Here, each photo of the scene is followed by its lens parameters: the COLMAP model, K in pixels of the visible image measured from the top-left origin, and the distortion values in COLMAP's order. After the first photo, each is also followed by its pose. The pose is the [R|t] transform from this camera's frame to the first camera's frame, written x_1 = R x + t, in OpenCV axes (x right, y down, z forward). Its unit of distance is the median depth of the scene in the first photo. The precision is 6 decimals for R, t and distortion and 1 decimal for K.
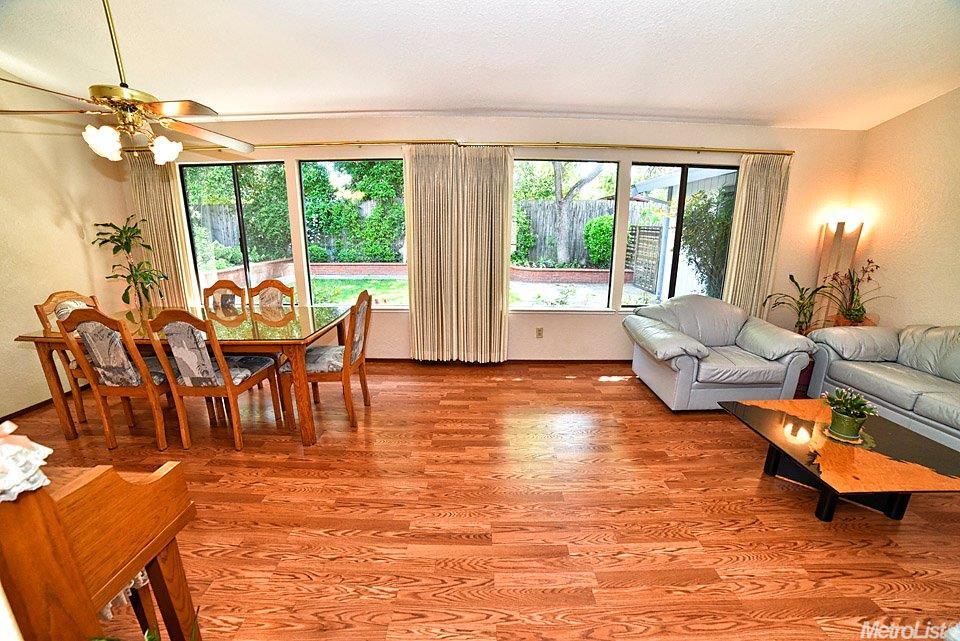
lens RADIAL K [[388.6, 0, 480.5], [0, 388.6, 325.4], [0, 0, 1]] dist [-0.106681, 0.033532]
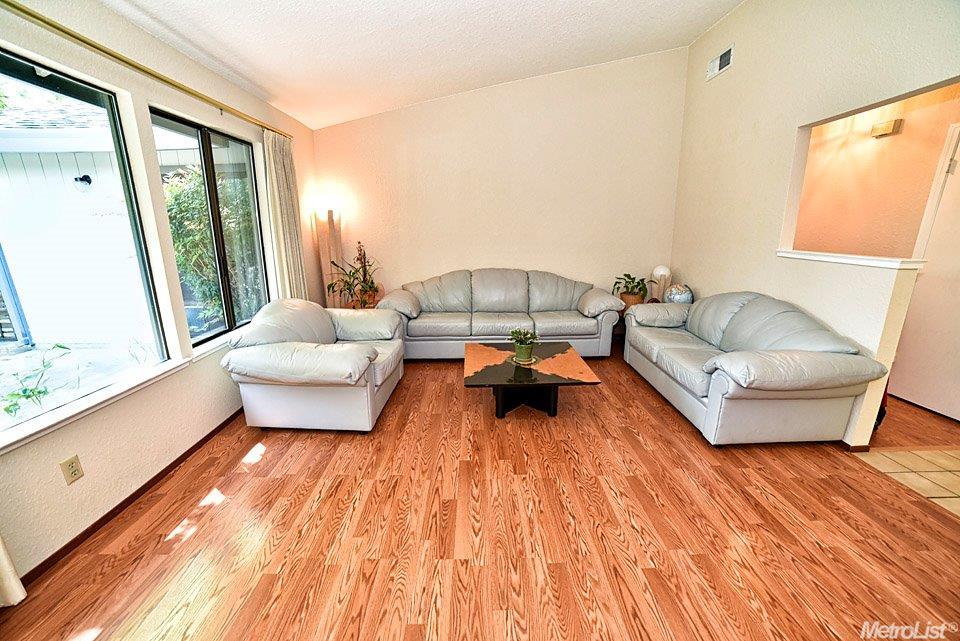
lens RADIAL K [[388.6, 0, 480.5], [0, 388.6, 325.4], [0, 0, 1]] dist [-0.106681, 0.033532]
pose [[-0.022533, -0.254644, 0.966772, -0.421874], [0.254249, 0.933764, 0.251875, -0.246622], [-0.966876, 0.251477, 0.043703, 1.103311]]
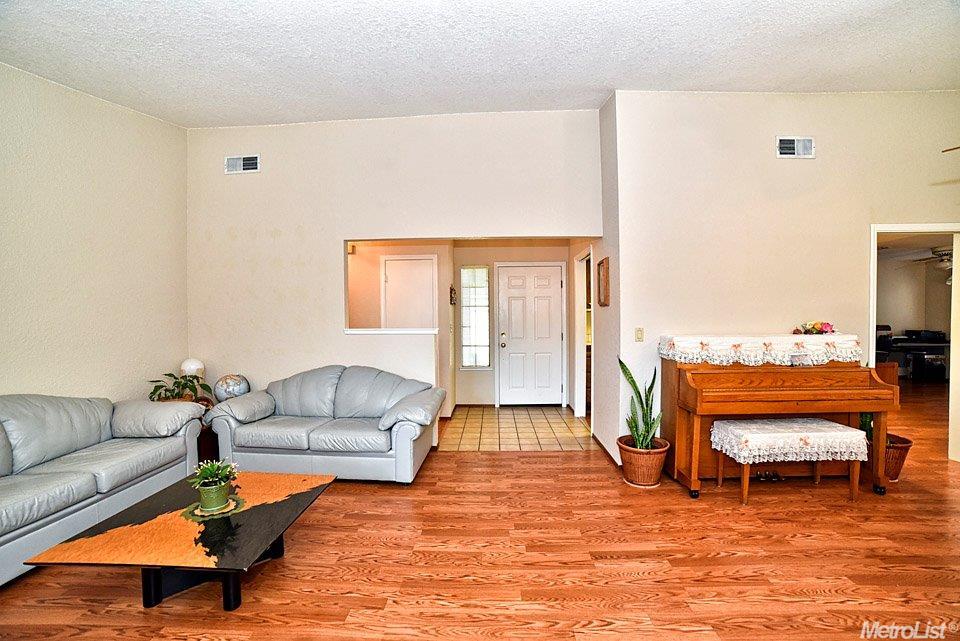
lens RADIAL K [[388.6, 0, 480.5], [0, 388.6, 325.4], [0, 0, 1]] dist [-0.106681, 0.033532]
pose [[-0.999387, 0.001919, 0.034955, 0.310039], [0.011339, 0.962410, 0.271364, -0.406629], [-0.033120, 0.271594, -0.961842, 1.823773]]
